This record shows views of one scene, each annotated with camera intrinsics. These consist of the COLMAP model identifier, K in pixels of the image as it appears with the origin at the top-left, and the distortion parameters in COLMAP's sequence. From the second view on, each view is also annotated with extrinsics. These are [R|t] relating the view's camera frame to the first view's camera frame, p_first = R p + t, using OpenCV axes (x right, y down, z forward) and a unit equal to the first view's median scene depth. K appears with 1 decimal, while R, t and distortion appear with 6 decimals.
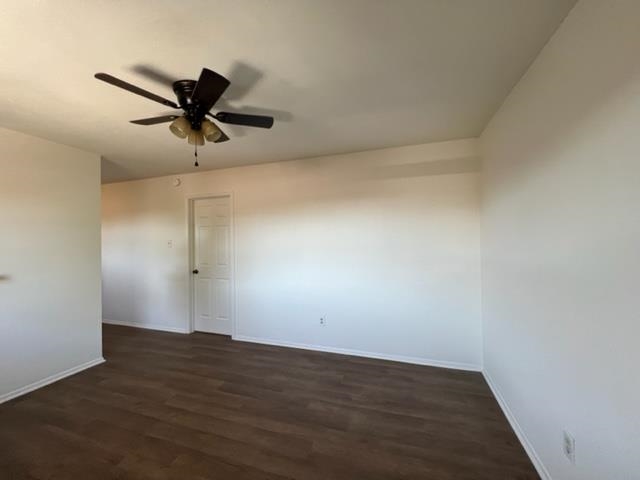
lens RADIAL K [[255.3, 0, 320.0], [0, 255.3, 237.1], [0, 0, 1]] dist [-0.000997, 0.000009]
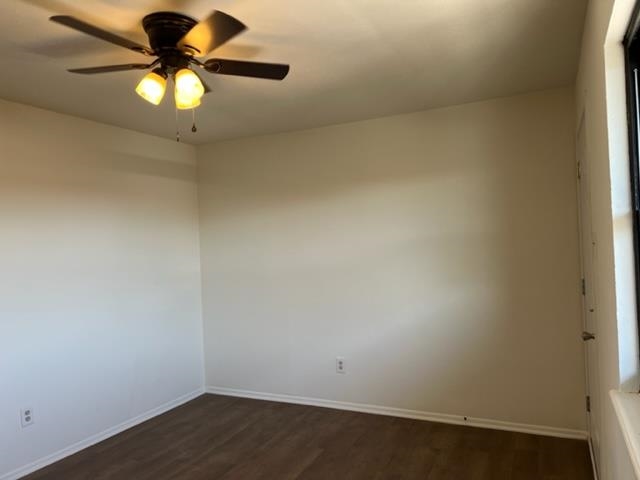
lens RADIAL K [[474.7, 0, 320.0], [0, 474.7, 240.0], [0, 0, 1]] dist [0.003164, -0.001366]
pose [[0.138040, 0.010941, 0.990366, -2.704303], [0.034251, 0.999288, -0.015814, 0.006367], [-0.989834, 0.036104, 0.137567, 0.789194]]
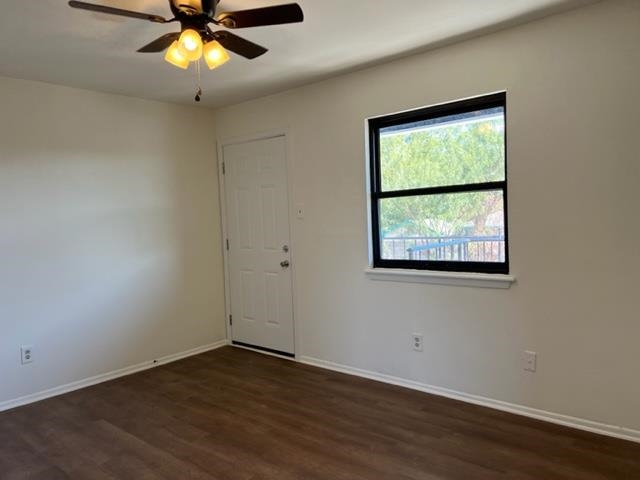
lens RADIAL K [[474.7, 0, 320.0], [0, 474.7, 240.0], [0, 0, 1]] dist [0.003164, -0.001366]
pose [[-0.920345, 0.034040, 0.389624, -2.124495], [0.053600, 0.997783, 0.039437, 0.132154], [-0.387418, 0.057179, -0.920129, 3.466106]]
